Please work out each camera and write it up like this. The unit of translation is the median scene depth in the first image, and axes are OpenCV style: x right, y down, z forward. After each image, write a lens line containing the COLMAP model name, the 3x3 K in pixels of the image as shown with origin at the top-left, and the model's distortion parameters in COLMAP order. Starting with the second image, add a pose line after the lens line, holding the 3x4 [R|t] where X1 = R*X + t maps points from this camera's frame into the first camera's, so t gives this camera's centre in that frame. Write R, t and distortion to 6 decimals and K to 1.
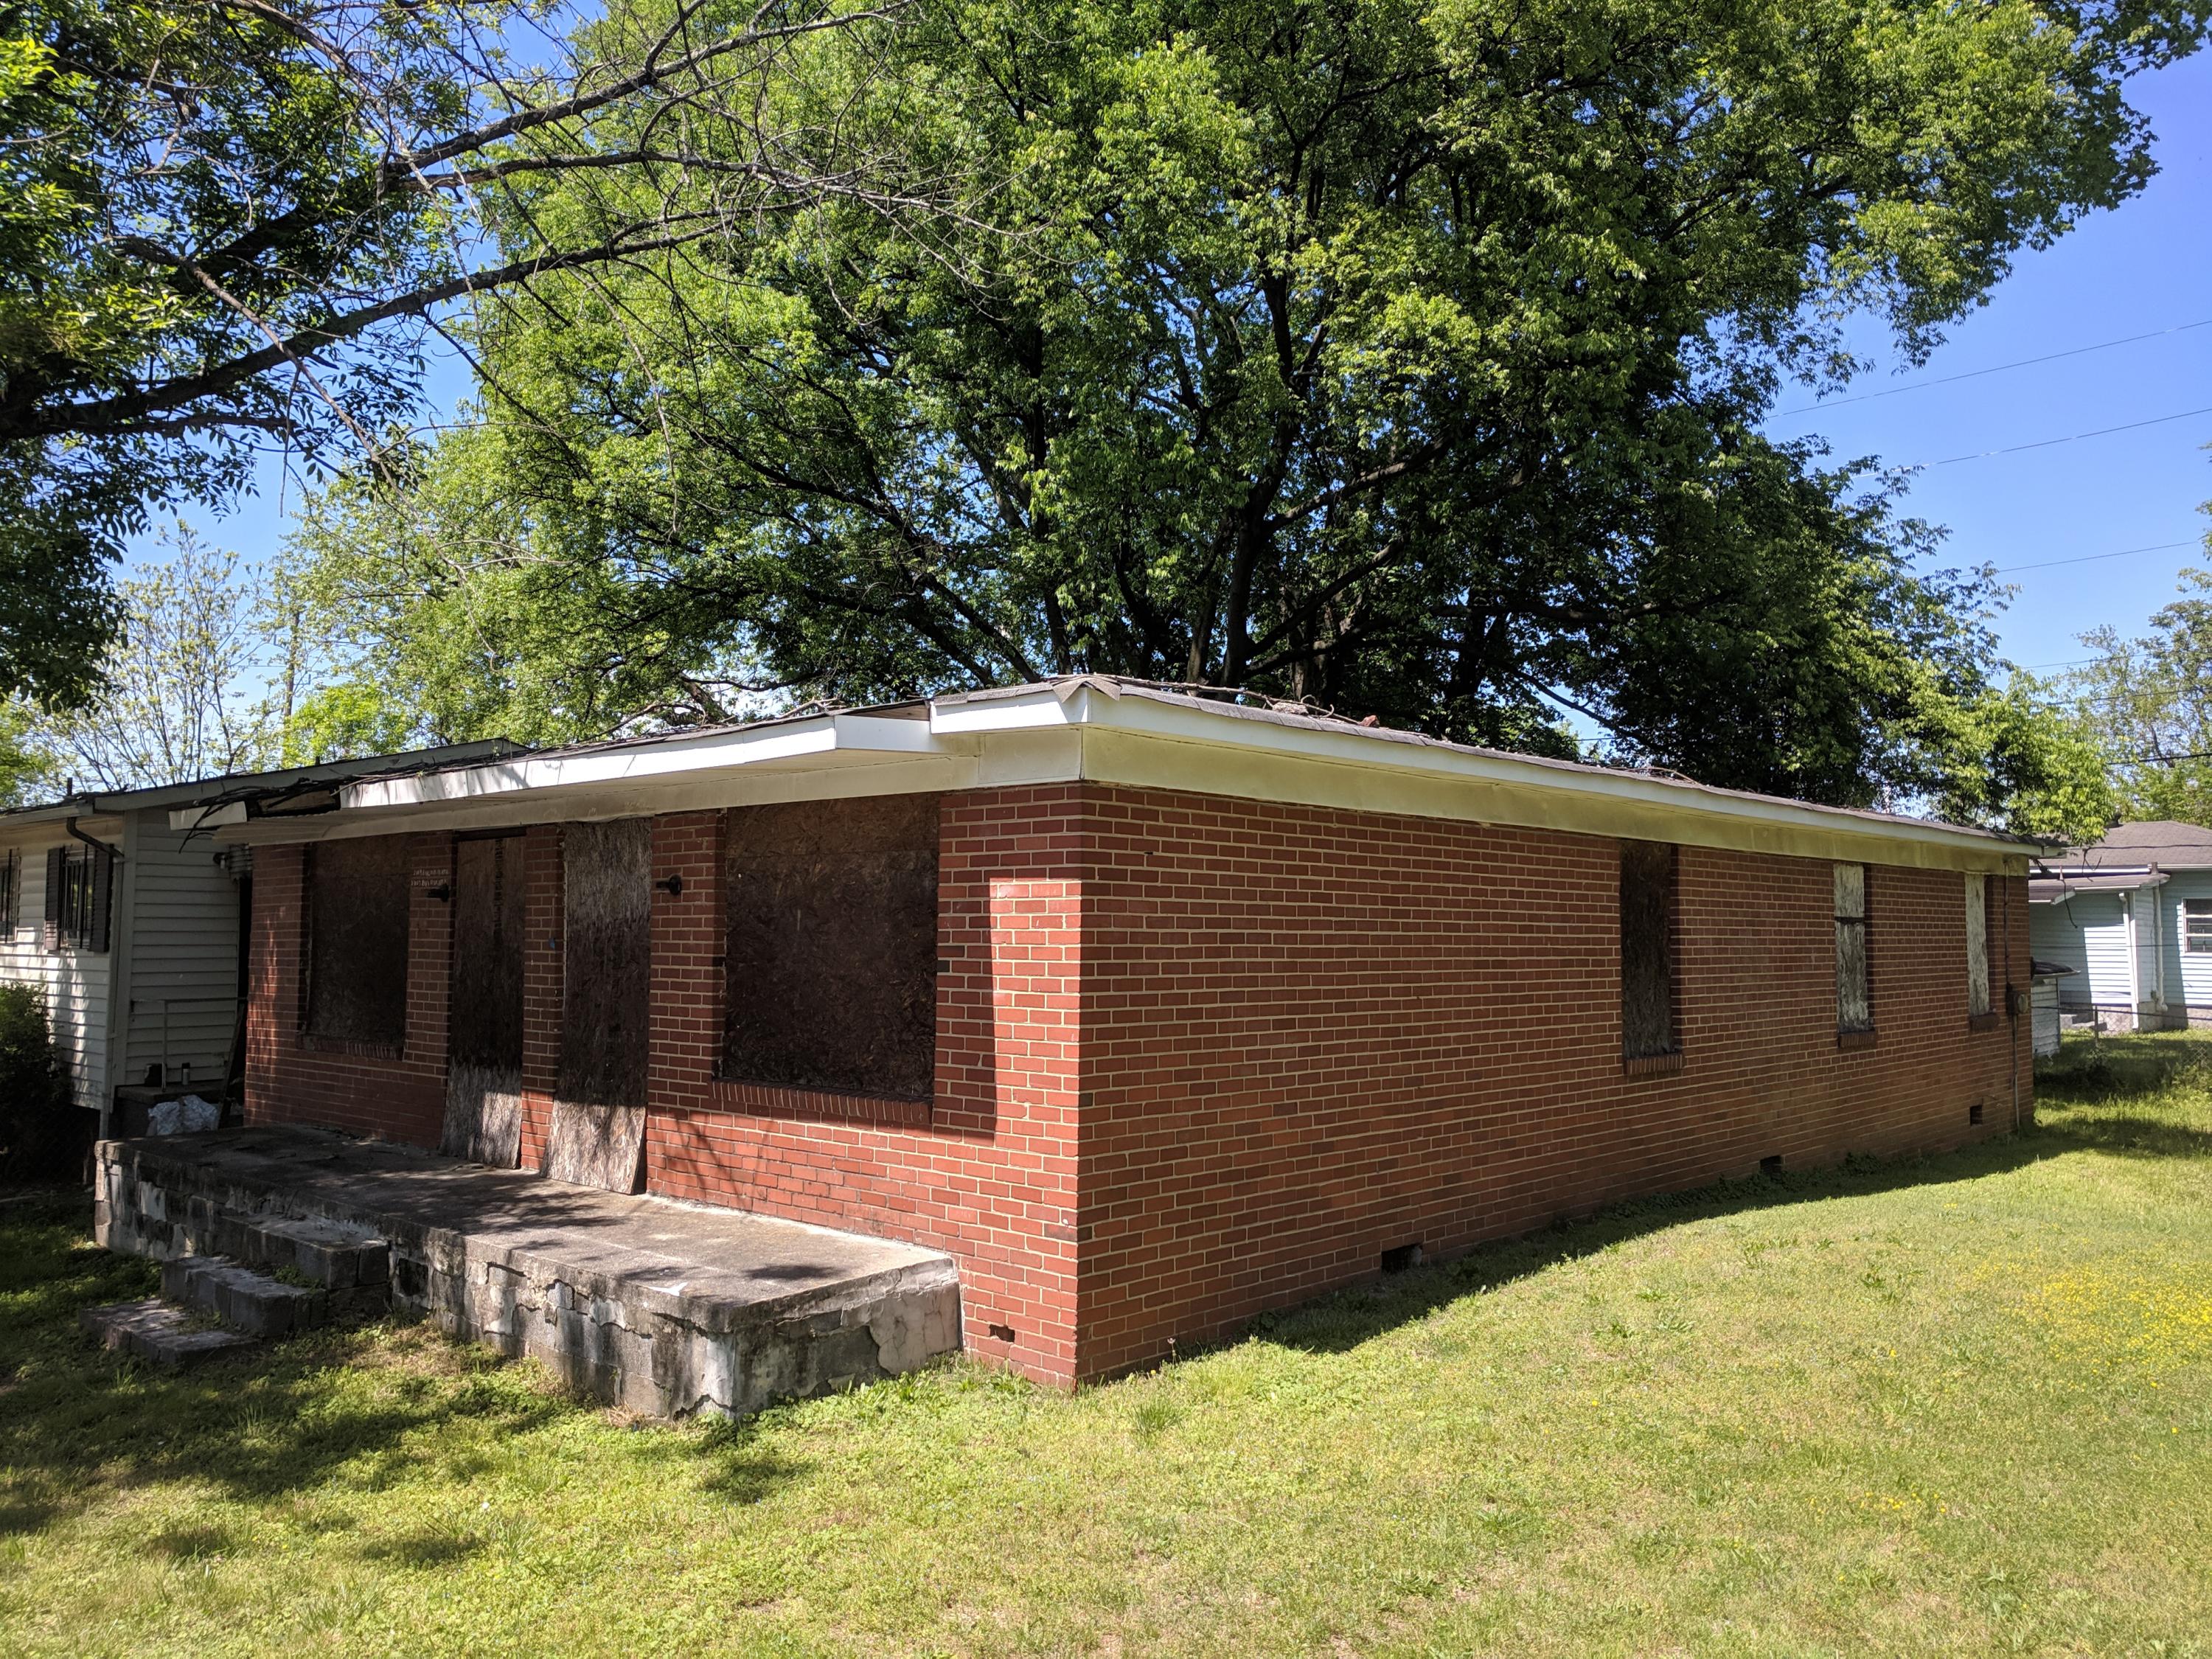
lens RADIAL K [[1676.8, 0, 1116.7], [0, 1676.8, 822.6], [0, 0, 1]] dist [0.007569, -0.007594]
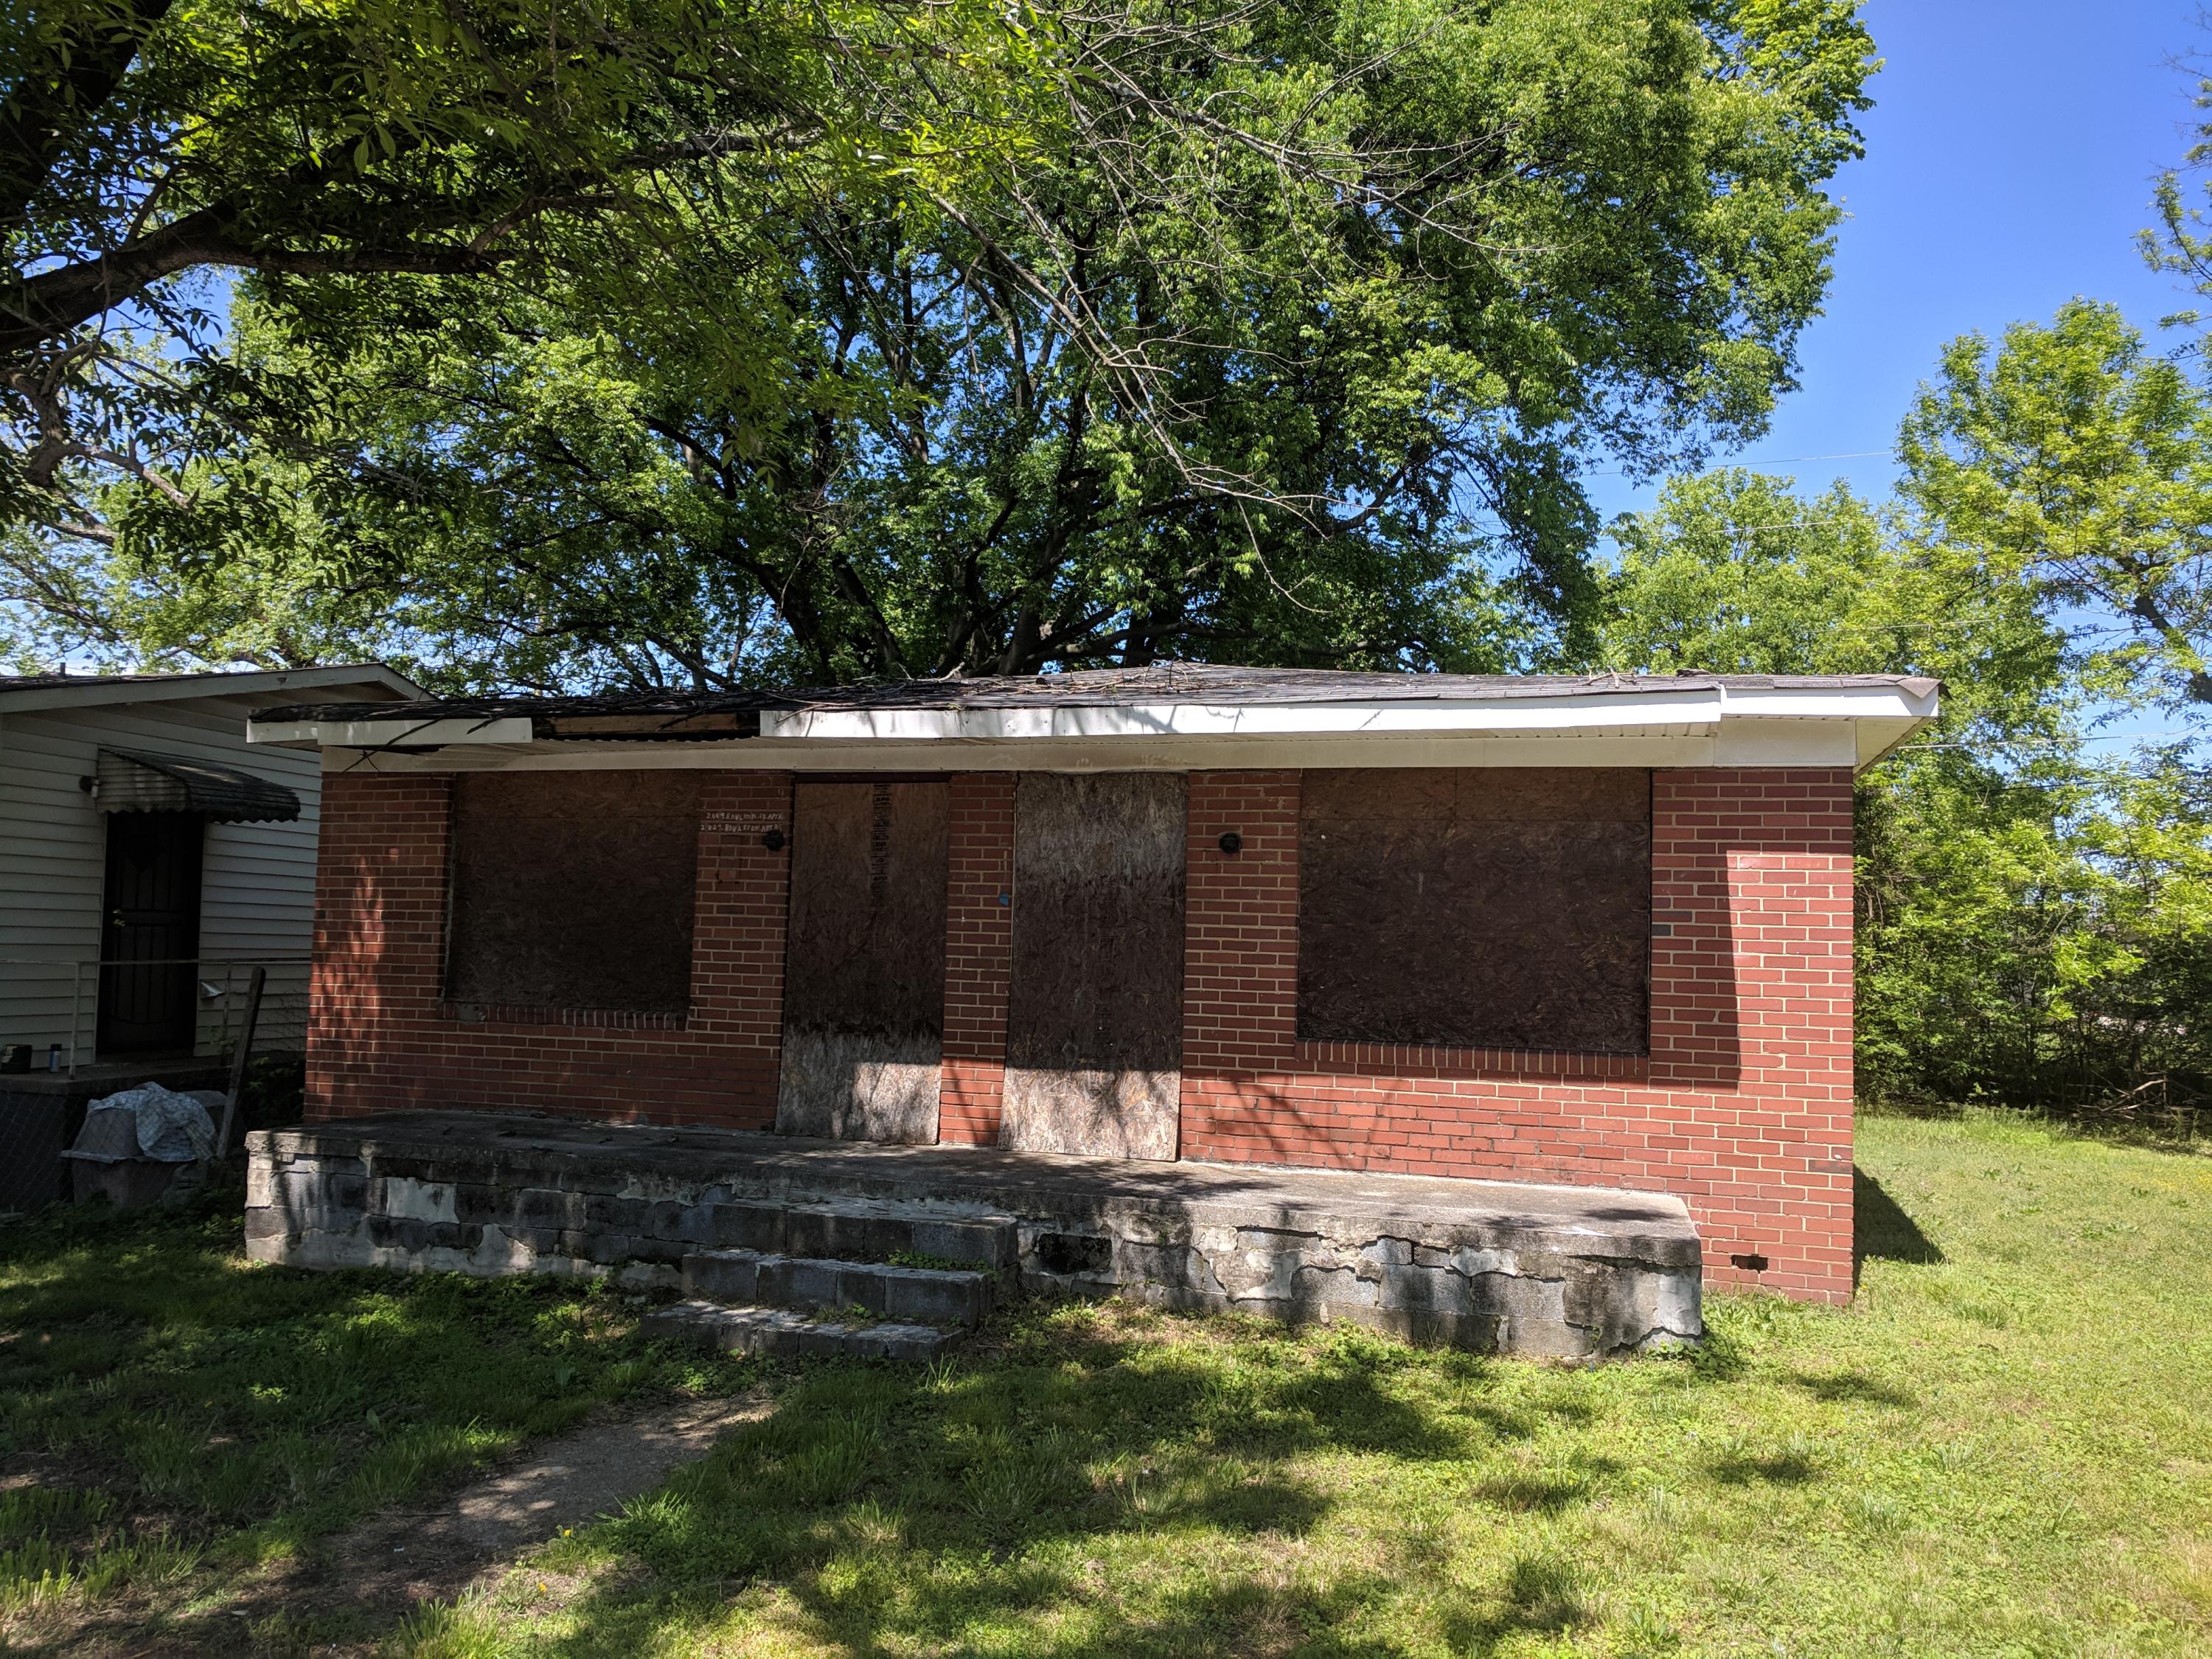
lens RADIAL K [[1676.8, 0, 1106.1], [0, 1676.8, 831.3], [0, 0, 1]] dist [0.007569, -0.007594]
pose [[0.901850, 0.054663, 0.428578, -0.880205], [-0.054452, 0.998435, -0.012762, 0.054783], [-0.428605, -0.011828, 0.903415, 0.176534]]
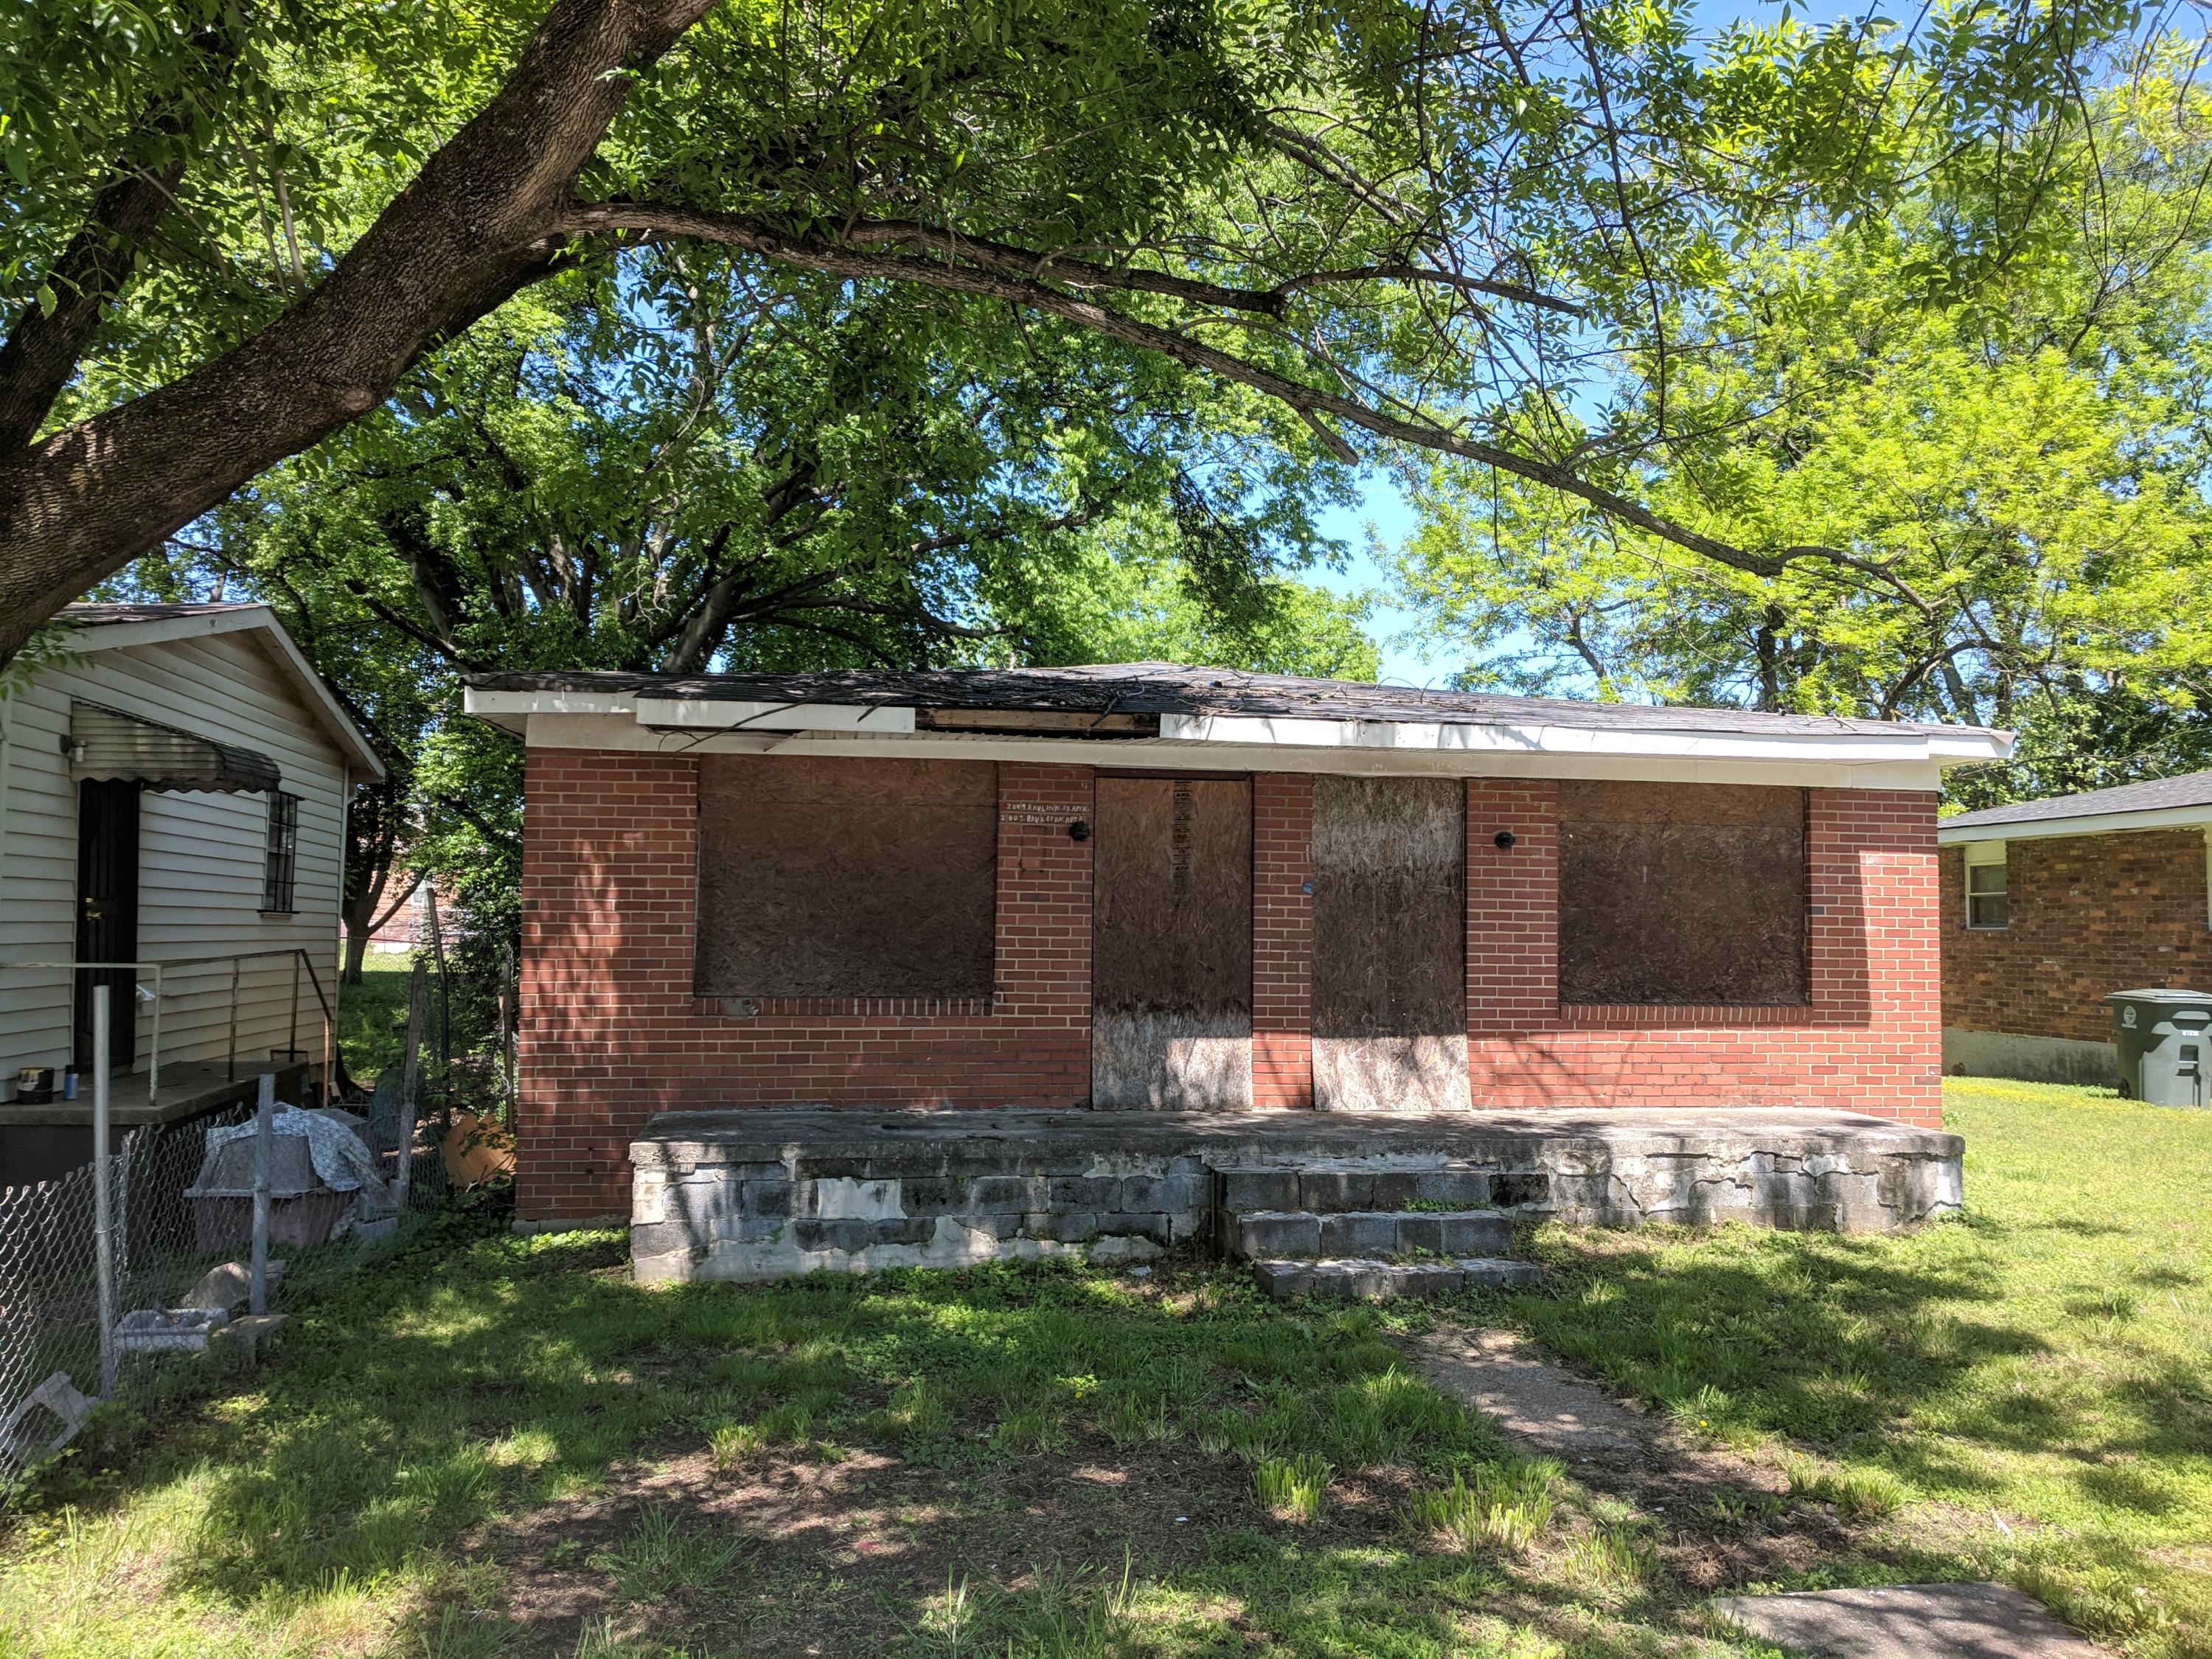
lens RADIAL K [[1676.8, 0, 1120.1], [0, 1676.8, 834.1], [0, 0, 1]] dist [0.007569, -0.007594]
pose [[0.610495, 0.050817, 0.790388, -1.581775], [-0.063158, 0.997885, -0.015375, 0.079292], [-0.789498, -0.040533, 0.612414, 0.588090]]
